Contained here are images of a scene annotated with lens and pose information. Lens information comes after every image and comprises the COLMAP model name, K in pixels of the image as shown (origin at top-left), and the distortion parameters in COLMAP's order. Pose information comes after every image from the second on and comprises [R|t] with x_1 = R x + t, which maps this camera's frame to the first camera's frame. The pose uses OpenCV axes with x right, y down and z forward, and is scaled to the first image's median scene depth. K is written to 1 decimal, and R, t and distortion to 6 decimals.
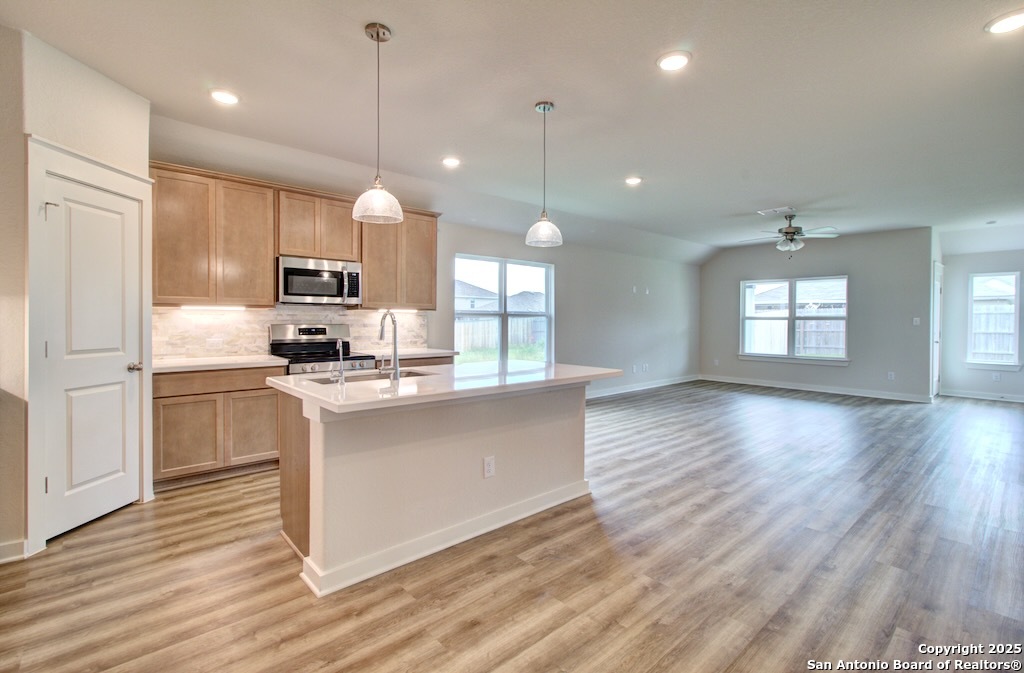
lens RADIAL K [[480.0, 0, 513.2], [0, 480.0, 325.1], [0, 0, 1]] dist [0.000219, 0.000538]
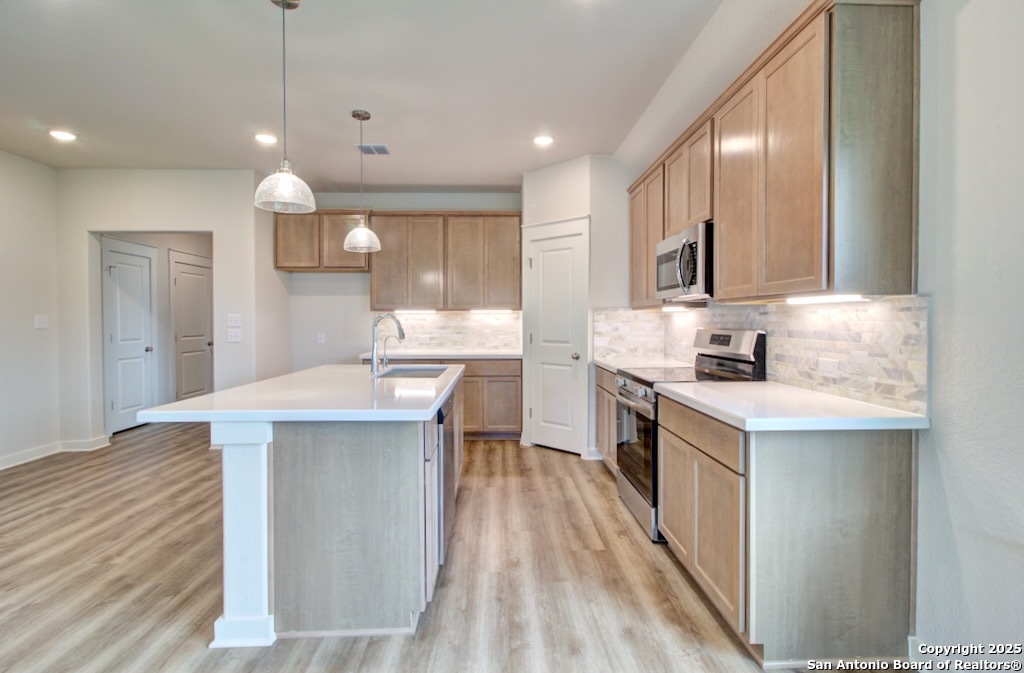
lens RADIAL K [[480.0, 0, 513.2], [0, 480.0, 325.1], [0, 0, 1]] dist [0.000219, 0.000538]
pose [[-0.653962, 0.003475, -0.756520, 0.458641], [-0.009346, 0.999876, 0.012671, -0.022269], [0.756470, 0.015356, -0.653848, 2.138470]]
